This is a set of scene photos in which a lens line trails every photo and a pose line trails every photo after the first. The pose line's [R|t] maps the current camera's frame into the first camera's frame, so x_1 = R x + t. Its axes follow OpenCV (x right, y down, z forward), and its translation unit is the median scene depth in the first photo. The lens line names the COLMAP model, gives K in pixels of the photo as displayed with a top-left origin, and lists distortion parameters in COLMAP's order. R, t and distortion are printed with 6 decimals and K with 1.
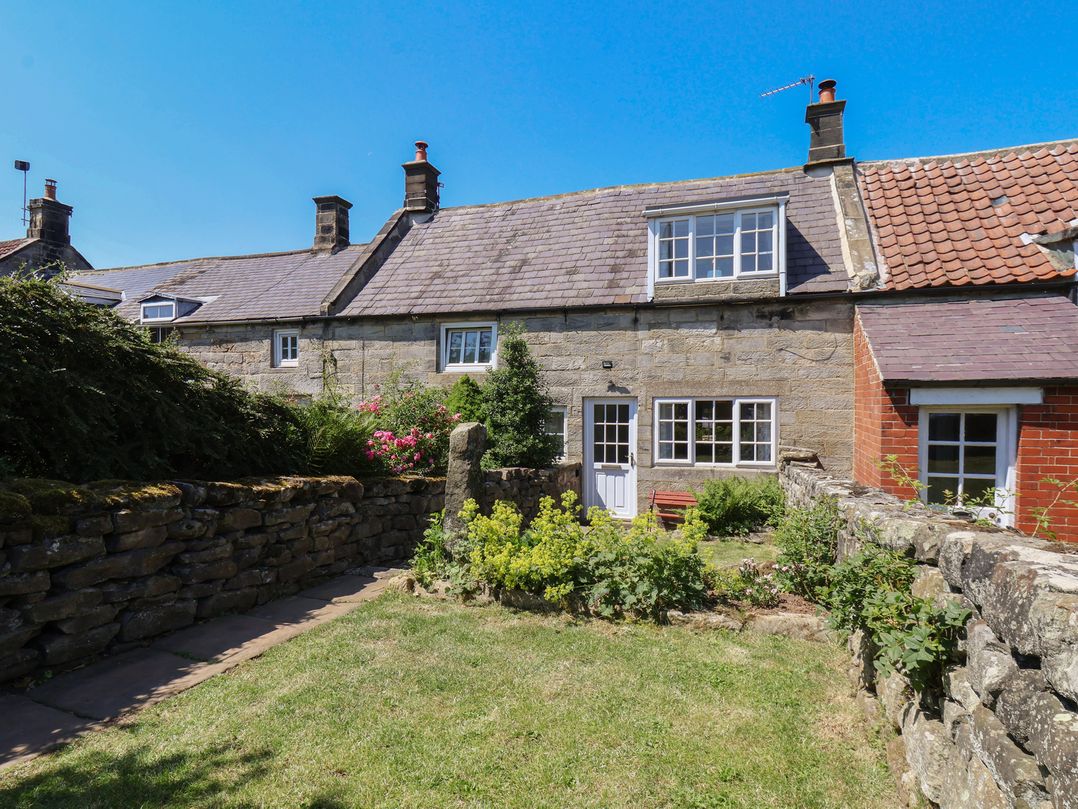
lens RADIAL K [[610.1, 0, 536.5], [0, 610.1, 414.1], [0, 0, 1]] dist [-0.000168, -0.015751]
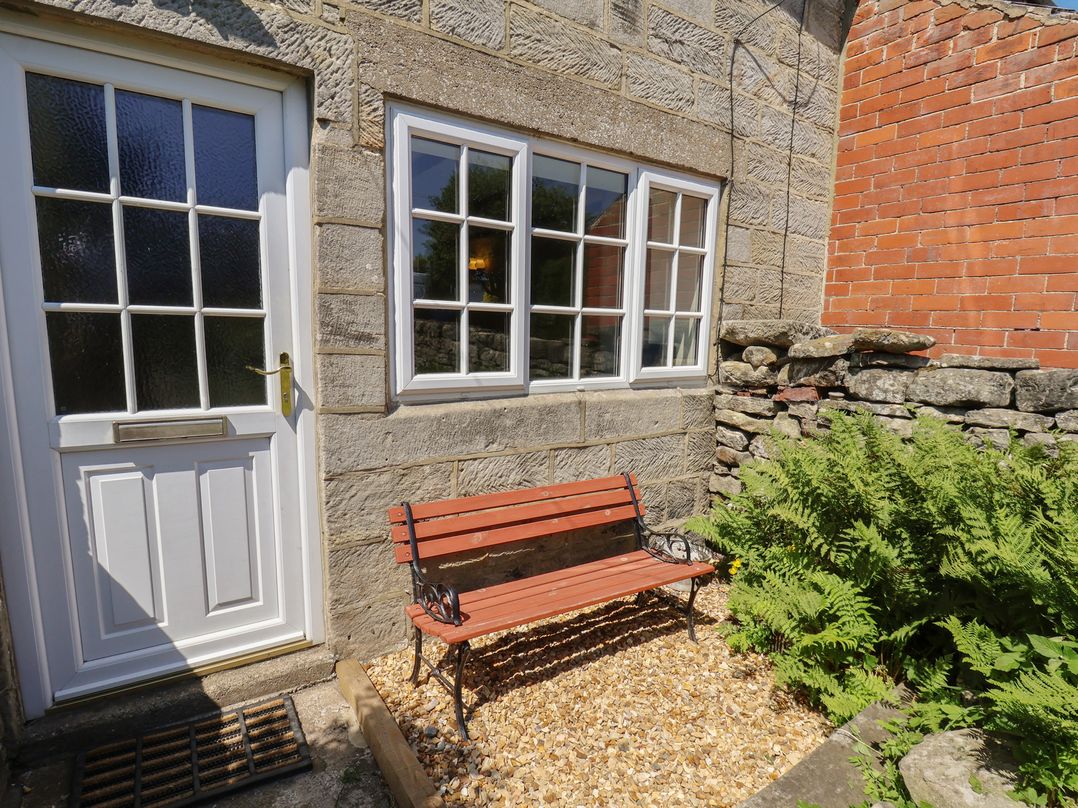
lens RADIAL K [[575.2, 0, 540.8], [0, 575.2, 420.2], [0, 0, 1]] dist [0.000601, -0.015886]
pose [[0.588419, -0.110881, 0.800917, 0.045594], [-0.008782, 0.989618, 0.143457, 0.058647], [-0.808508, -0.091447, 0.581336, 0.834653]]
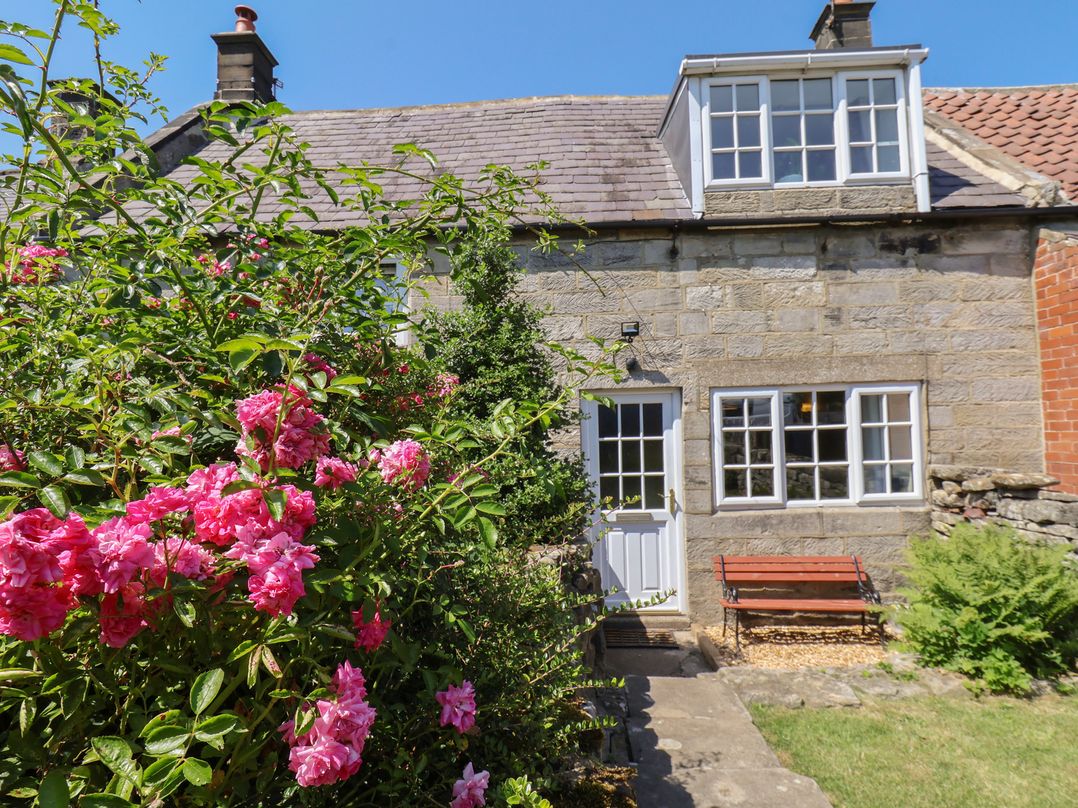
lens RADIAL K [[575.2, 0, 540.8], [0, 575.2, 420.2], [0, 0, 1]] dist [0.000601, -0.015886]
pose [[0.955897, -0.015388, 0.293299, -0.114176], [0.029475, 0.998611, -0.043672, 0.020561], [-0.292219, 0.050391, 0.955023, 0.550220]]
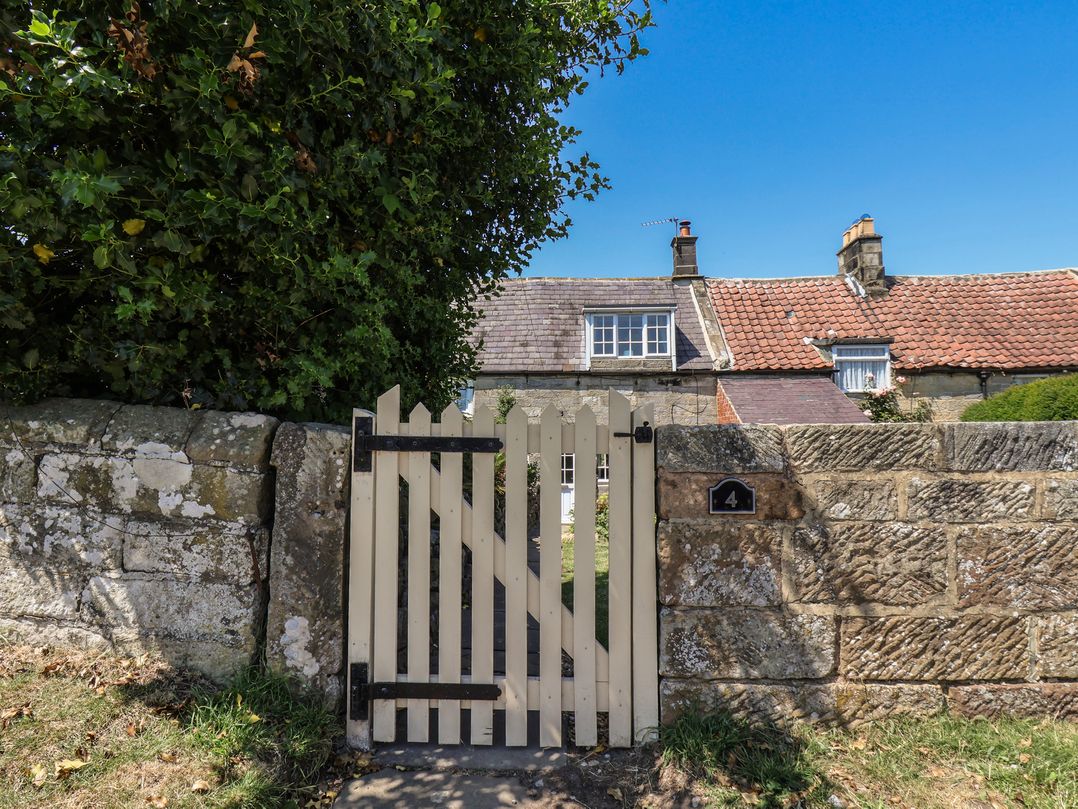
lens RADIAL K [[610.1, 0, 536.5], [0, 610.1, 414.1], [0, 0, 1]] dist [-0.000168, -0.015751]
pose [[0.956537, 0.004295, 0.291579, -0.355832], [0.010892, 0.998668, -0.050442, -0.009494], [-0.291407, 0.051426, 0.955216, -0.343639]]
